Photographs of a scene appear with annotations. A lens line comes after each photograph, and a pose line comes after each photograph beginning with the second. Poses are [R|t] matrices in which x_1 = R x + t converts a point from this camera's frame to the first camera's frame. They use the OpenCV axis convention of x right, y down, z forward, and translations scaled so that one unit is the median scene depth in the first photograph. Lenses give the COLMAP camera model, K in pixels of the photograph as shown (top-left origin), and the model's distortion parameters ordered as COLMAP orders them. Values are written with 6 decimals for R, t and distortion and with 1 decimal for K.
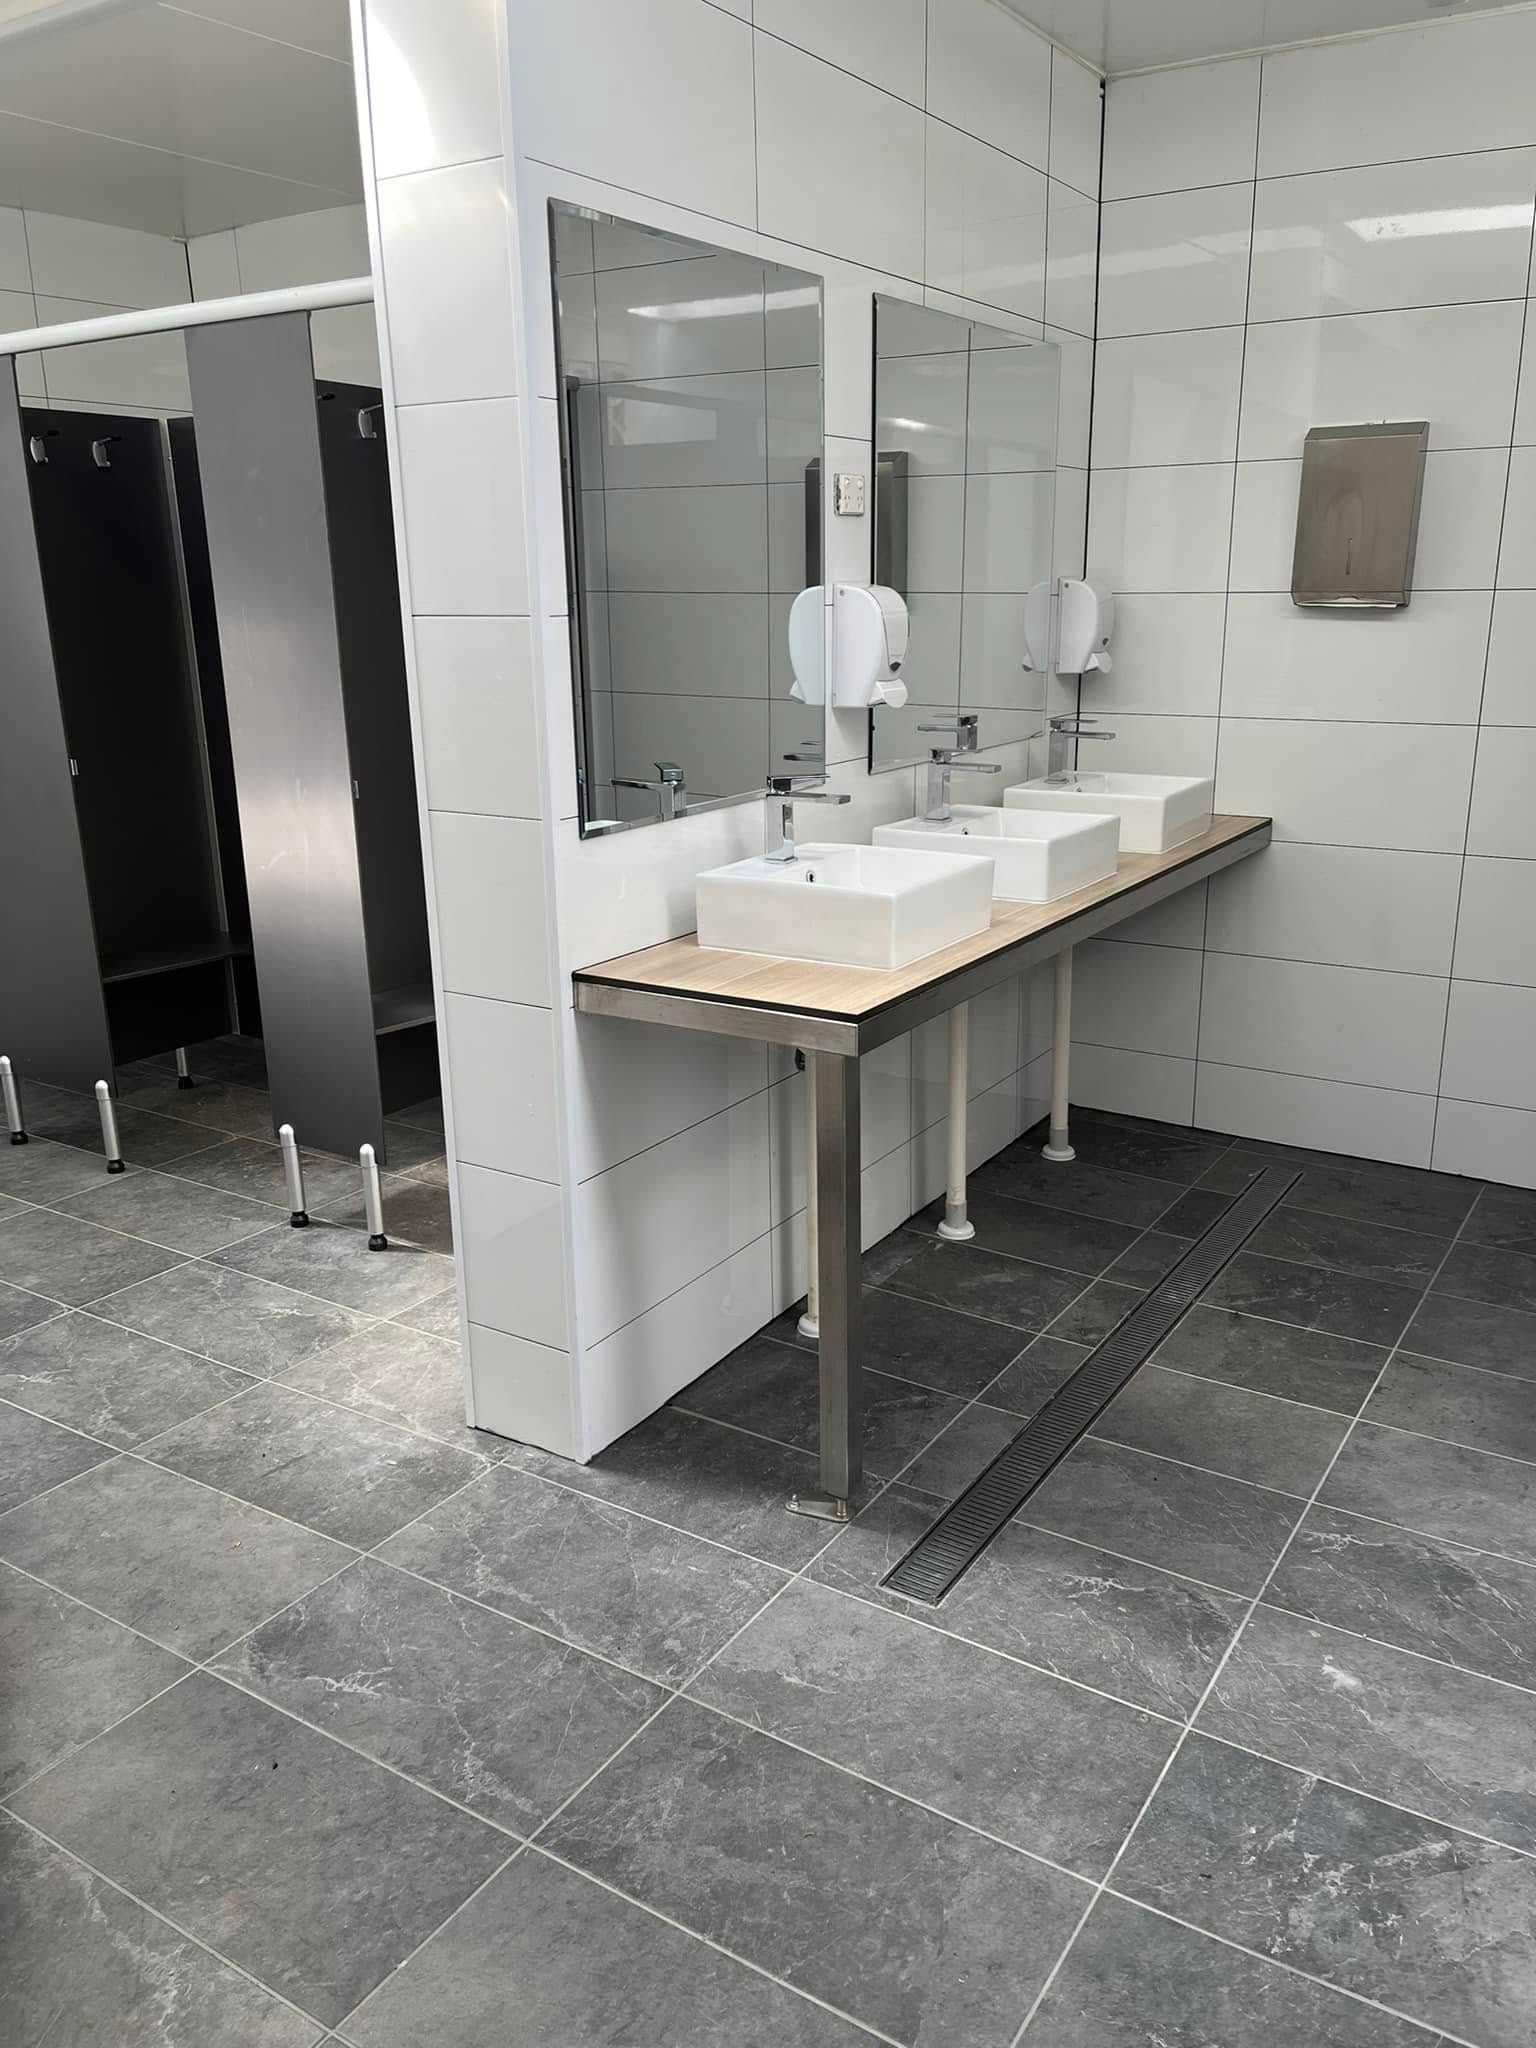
lens RADIAL K [[1556.0, 0, 768.0], [0, 1556.0, 1024.0], [0, 0, 1]] dist [0.051697, -0.026179]
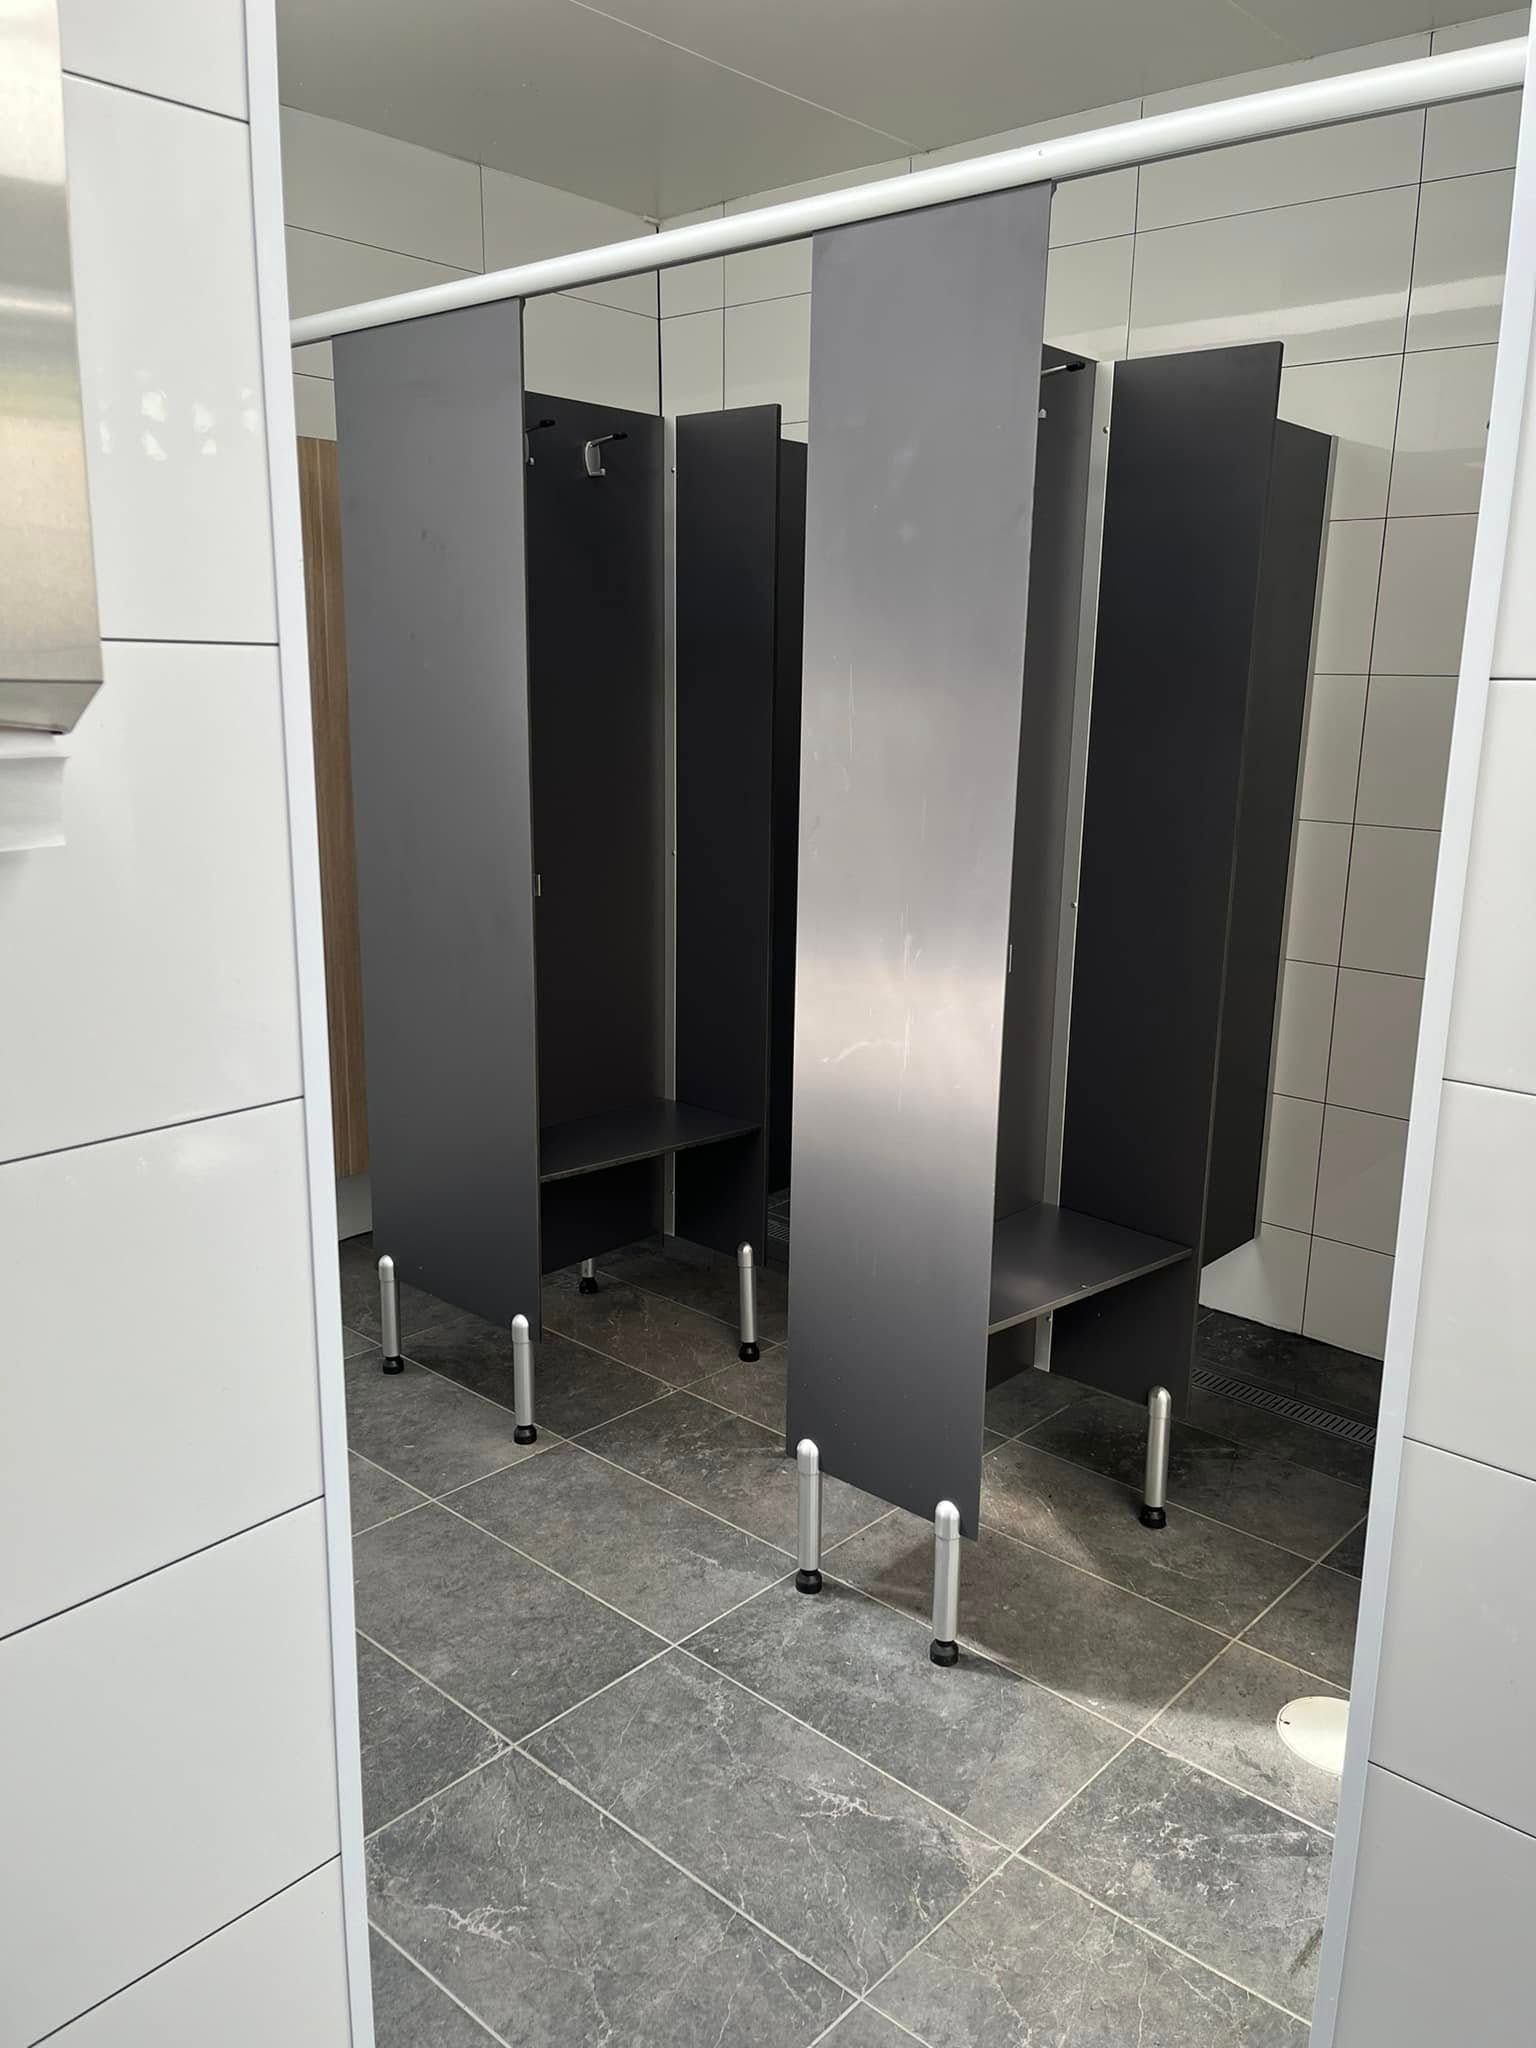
lens RADIAL K [[1573.8, 0, 768.0], [0, 1573.8, 1024.0], [0, 0, 1]] dist [0.021923, 0.001734]
pose [[0.986595, 0.067232, -0.148695, -0.233150], [-0.074790, 0.996145, -0.045832, -0.077175], [0.145040, 0.056339, 0.987821, 0.324523]]
